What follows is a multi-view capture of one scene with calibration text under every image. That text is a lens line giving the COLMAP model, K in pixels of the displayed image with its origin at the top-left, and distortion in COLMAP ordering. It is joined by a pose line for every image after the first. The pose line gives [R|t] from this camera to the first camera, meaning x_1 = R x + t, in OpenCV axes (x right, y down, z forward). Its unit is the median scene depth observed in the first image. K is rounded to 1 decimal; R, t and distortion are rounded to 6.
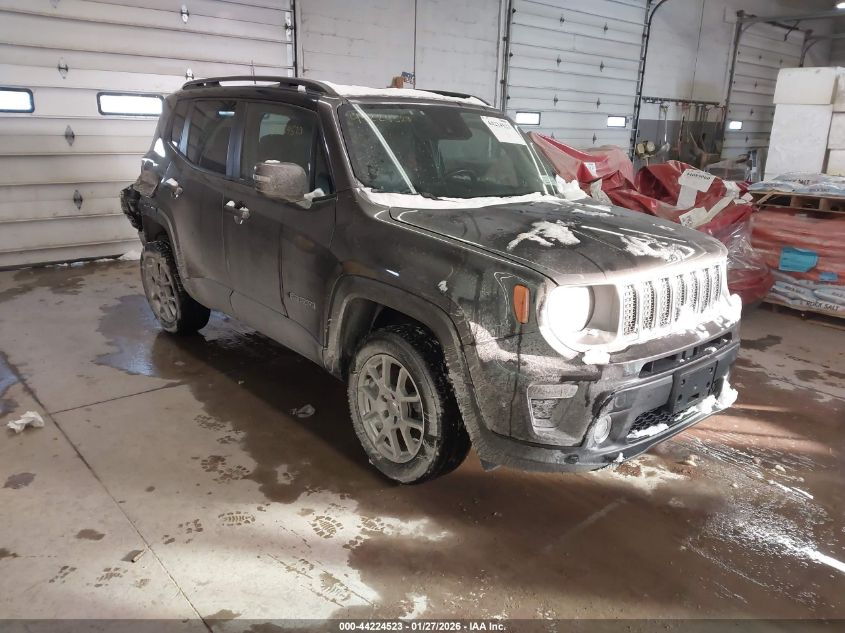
lens RADIAL K [[670.9, 0, 422.5], [0, 670.9, 316.5], [0, 0, 1]] dist [-0.006566, -0.001056]
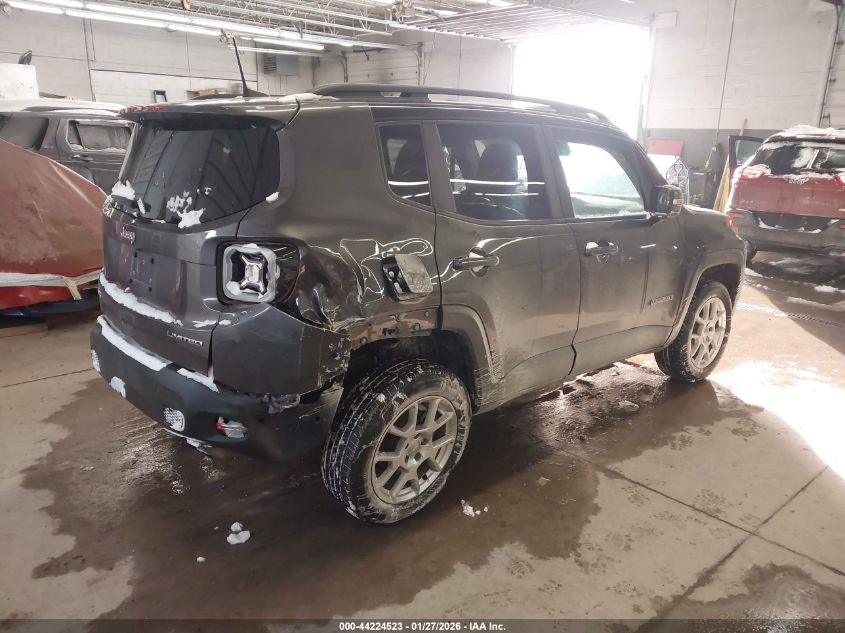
lens RADIAL K [[670.9, 0, 422.5], [0, 670.9, 316.5], [0, 0, 1]] dist [-0.006566, -0.001056]
pose [[-0.026920, -0.286454, 0.957716, -1.094538], [0.253309, 0.924838, 0.283741, -0.368982], [-0.967011, 0.250236, 0.047665, 1.130773]]
